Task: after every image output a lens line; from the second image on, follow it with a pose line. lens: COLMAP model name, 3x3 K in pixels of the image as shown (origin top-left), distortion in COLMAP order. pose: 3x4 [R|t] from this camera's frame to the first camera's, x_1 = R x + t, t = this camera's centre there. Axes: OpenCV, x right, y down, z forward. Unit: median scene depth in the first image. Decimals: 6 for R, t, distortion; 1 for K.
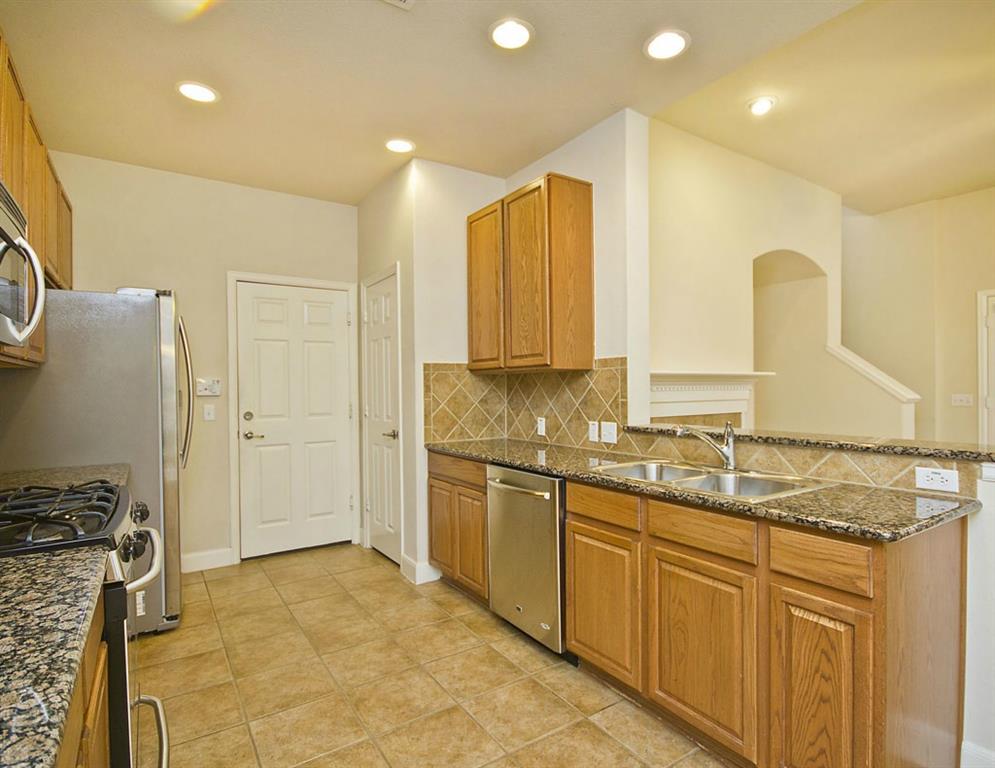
lens RADIAL K [[530.2, 0, 497.6], [0, 530.2, 388.6], [0, 0, 1]] dist [-0.006380, 0.001164]
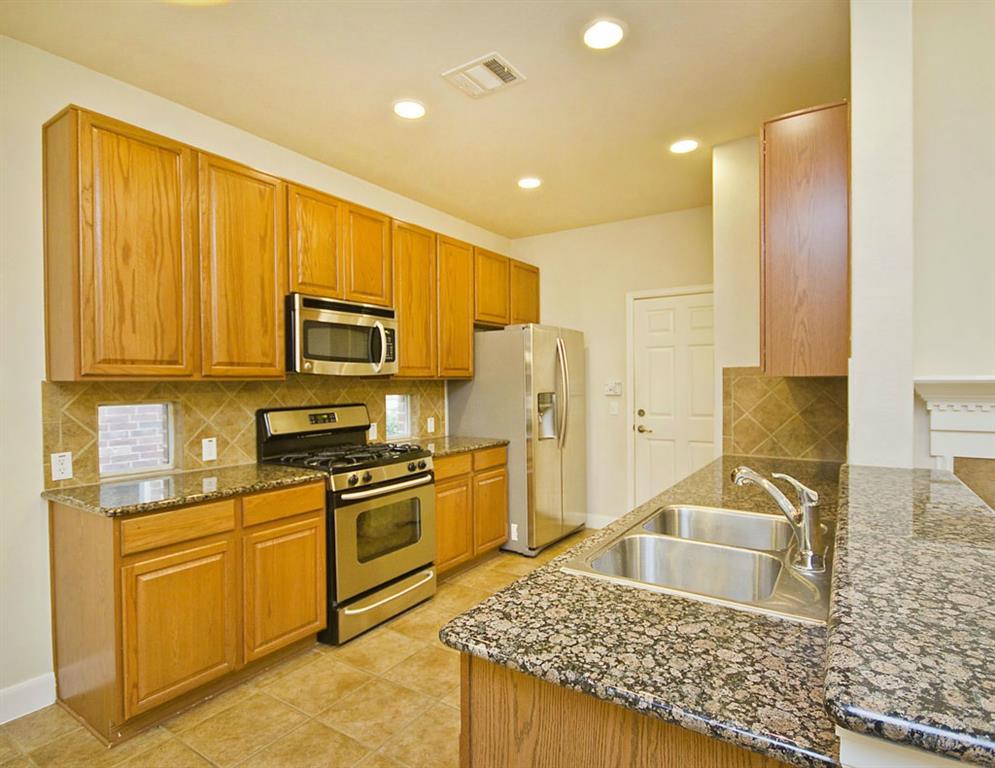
lens RADIAL K [[530.2, 0, 498.6], [0, 530.2, 386.2], [0, 0, 1]] dist [-0.006380, 0.001164]
pose [[0.383289, 0.013522, -0.923530, 0.547044], [0.004375, 0.999855, 0.016455, -0.031366], [0.923618, -0.010347, 0.383174, 0.282111]]
